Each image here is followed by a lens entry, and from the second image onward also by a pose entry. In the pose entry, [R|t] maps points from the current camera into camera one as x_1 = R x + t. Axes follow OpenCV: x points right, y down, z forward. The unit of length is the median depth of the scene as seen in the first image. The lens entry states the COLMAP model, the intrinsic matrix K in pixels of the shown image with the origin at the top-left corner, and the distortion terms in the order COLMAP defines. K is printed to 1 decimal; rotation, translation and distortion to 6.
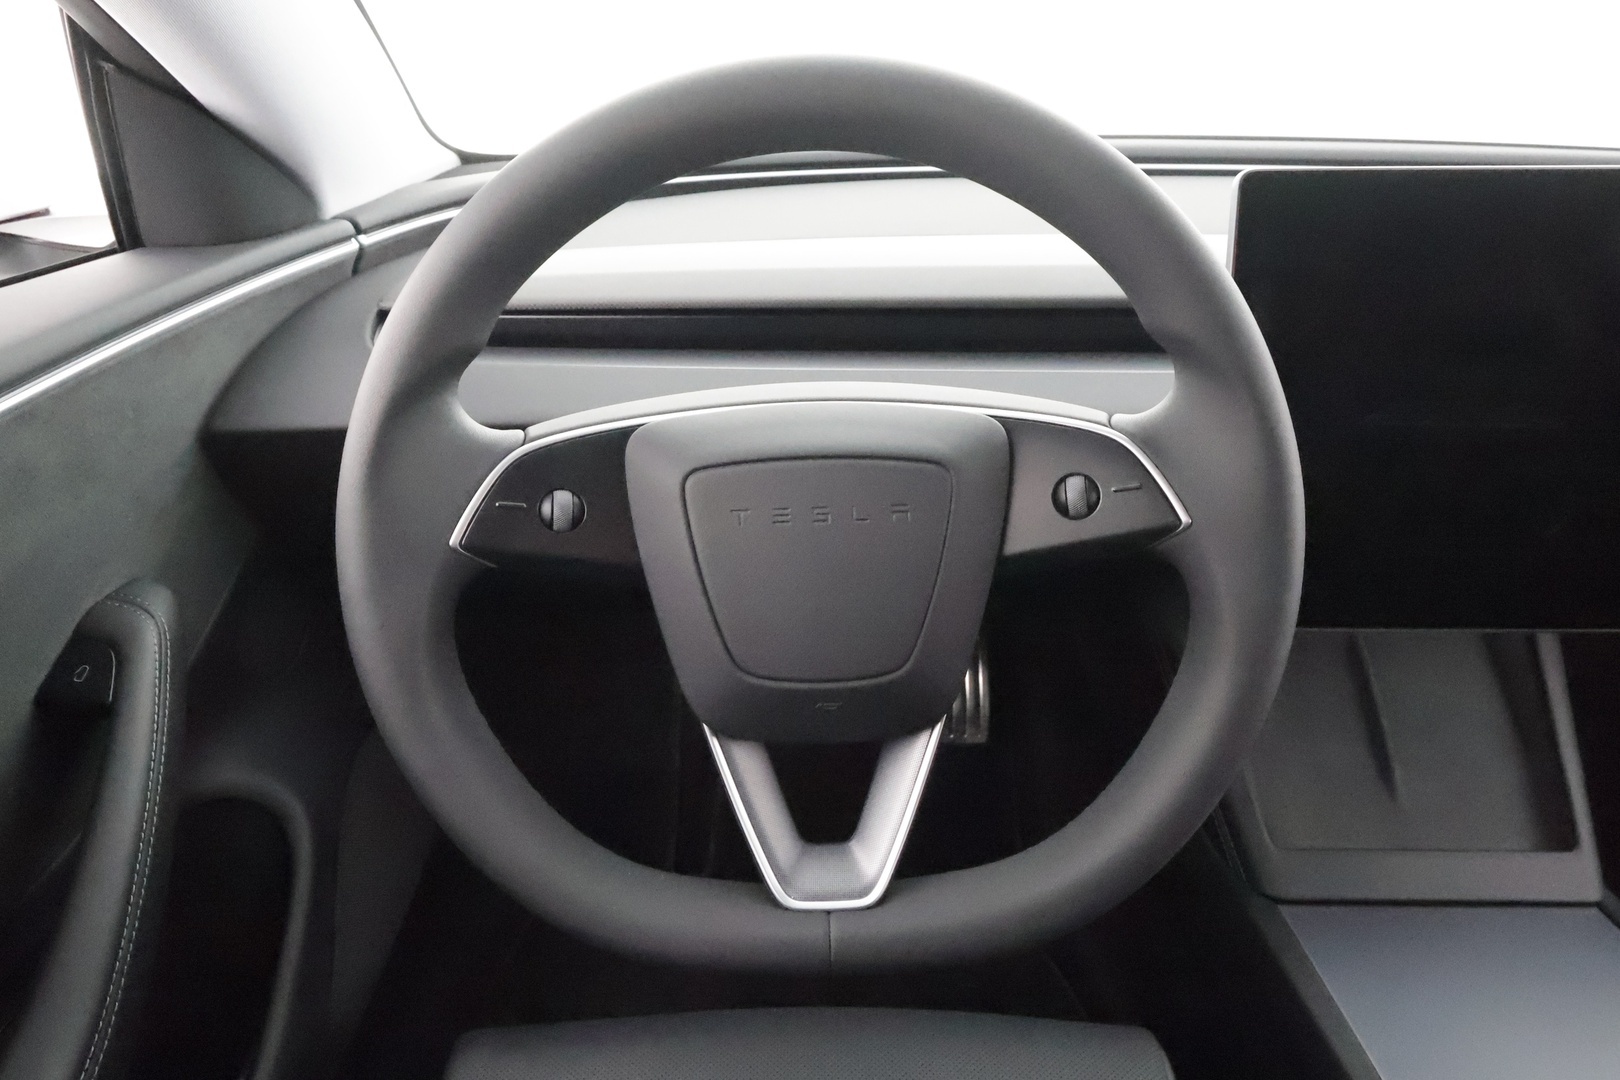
lens RADIAL K [[1100.8, 0, 814.6], [0, 1100.8, 537.1], [0, 0, 1]] dist [0.024514, -0.001894]
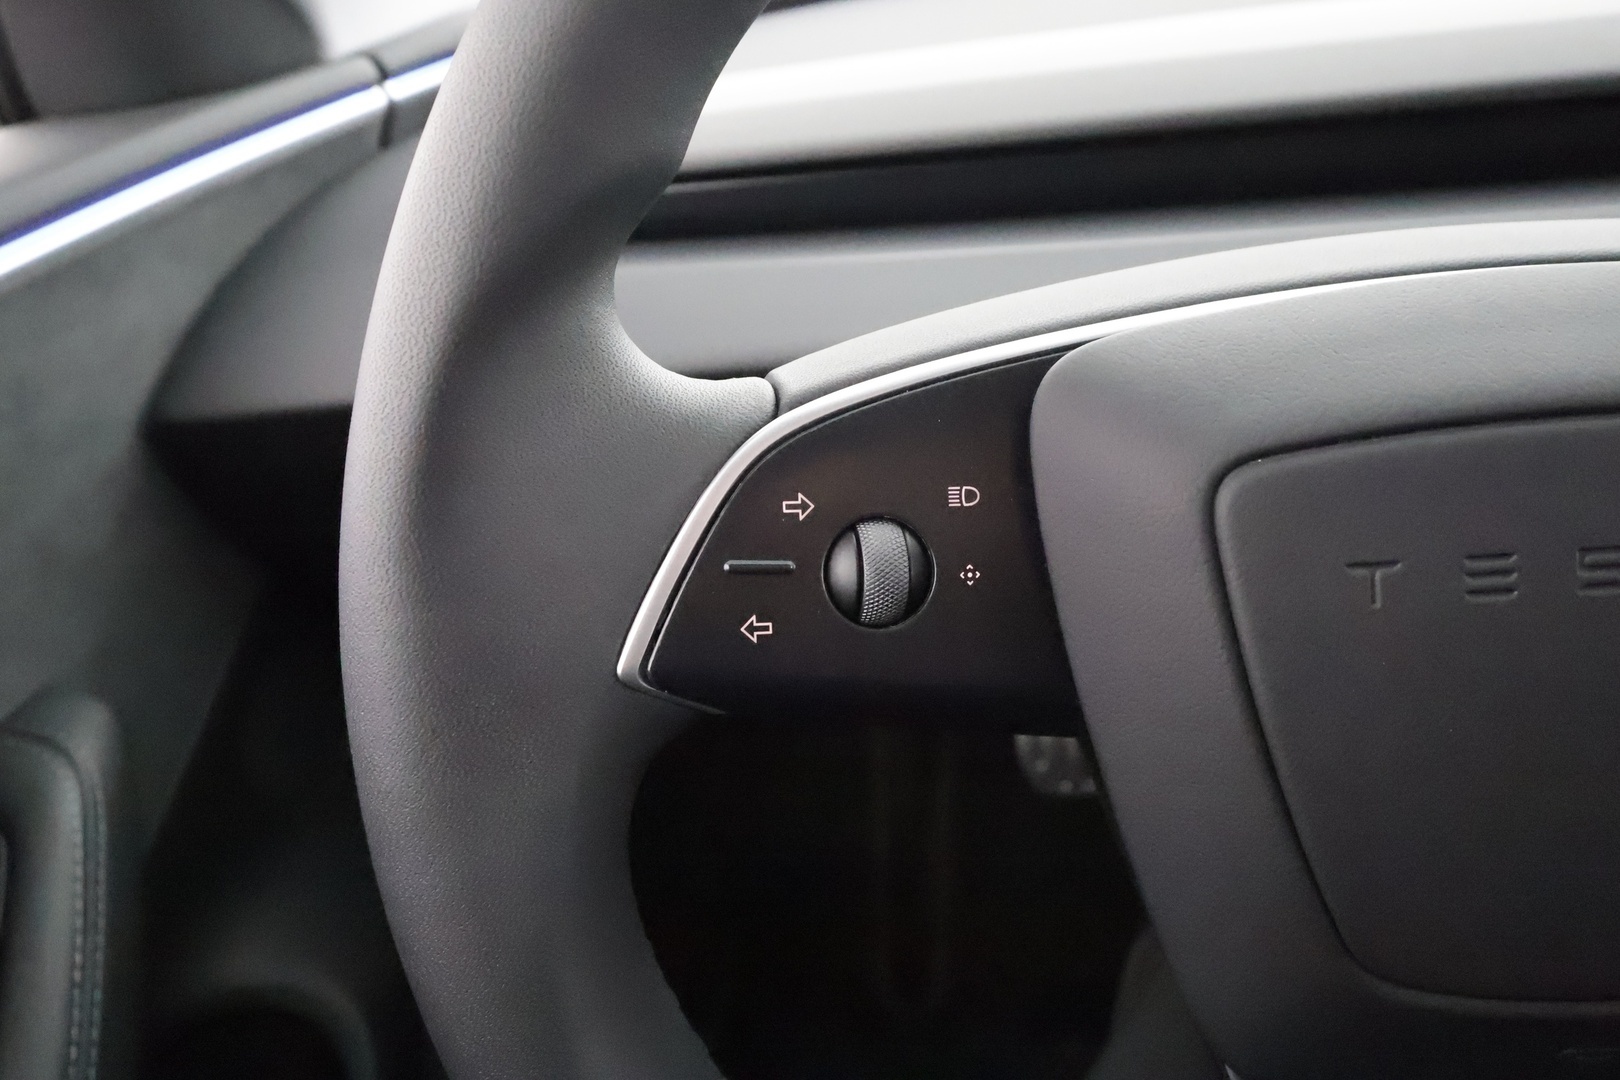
lens RADIAL K [[1372.7, 0, 804.3], [0, 1372.7, 533.9], [0, 0, 1]] dist [0.004138, 0.006634]
pose [[0.991431, -0.053575, -0.119143, -0.189291], [0.056254, 0.998231, 0.019234, -0.047570], [0.117902, -0.025771, 0.992691, 0.481039]]
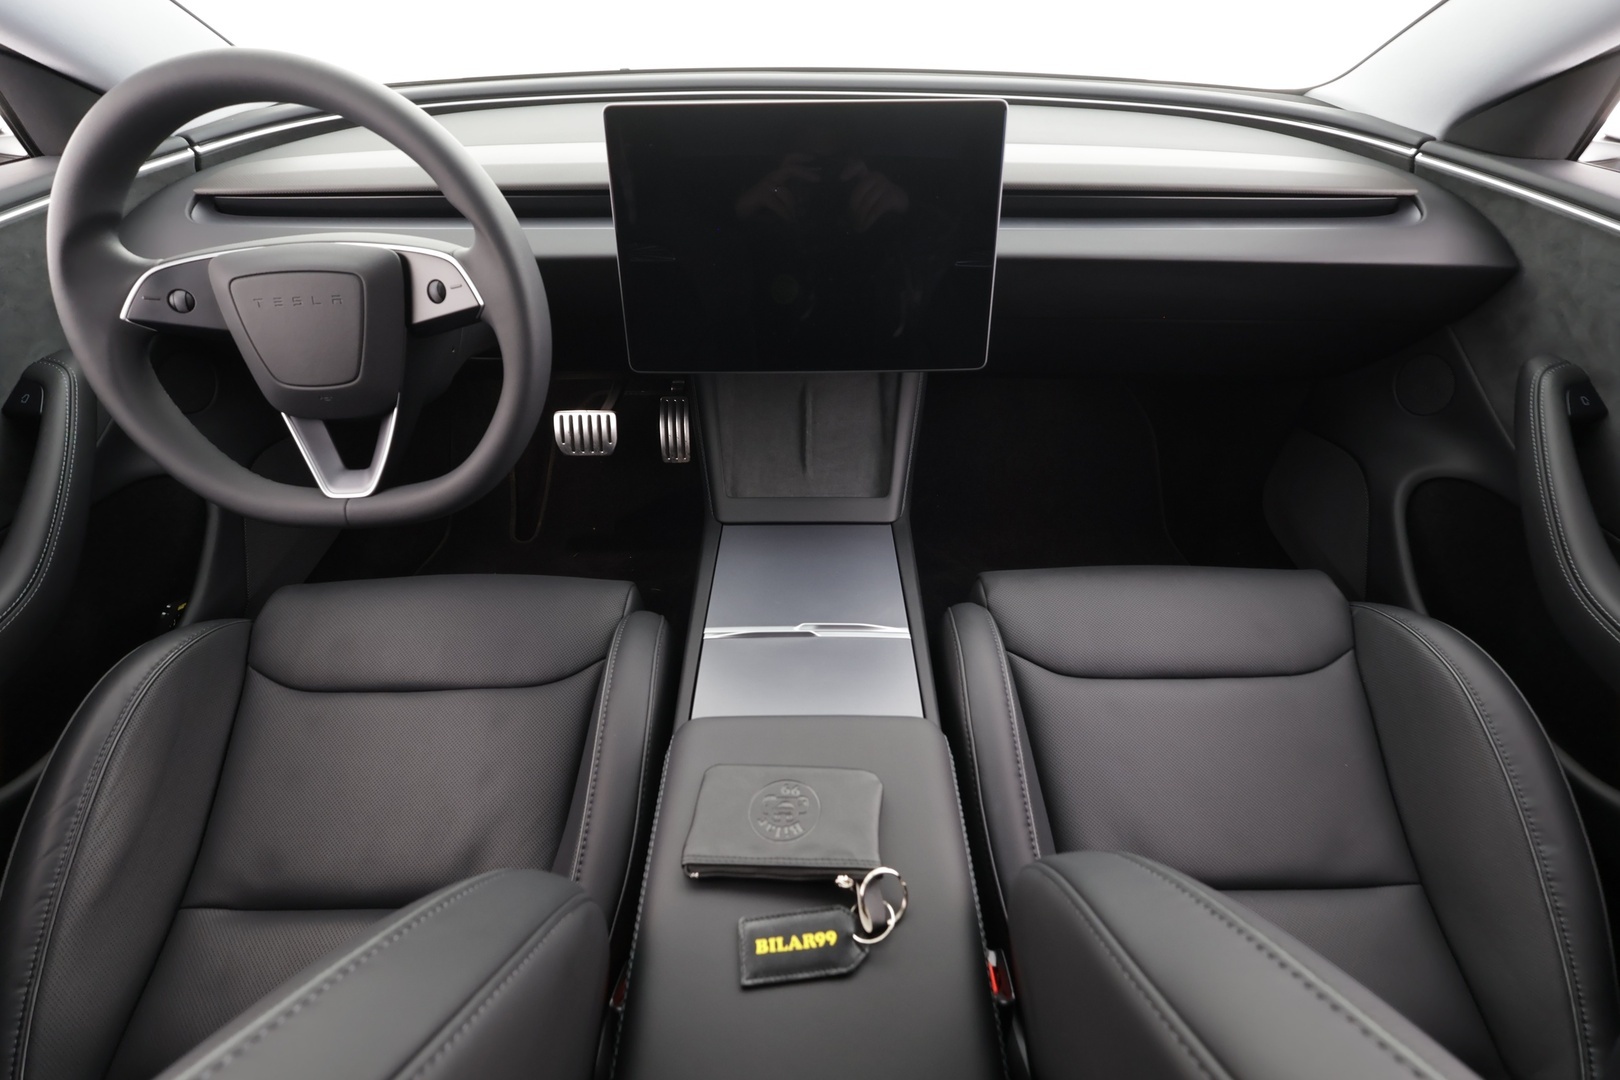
lens RADIAL K [[755.4, 0, 831.1], [0, 755.4, 528.1], [0, 0, 1]] dist [-0.002331, 0.001604]
pose [[0.999938, -0.008135, 0.007634, 0.917506], [0.006311, 0.976749, 0.214293, 0.090384], [-0.009200, -0.214232, 0.976740, -0.421049]]
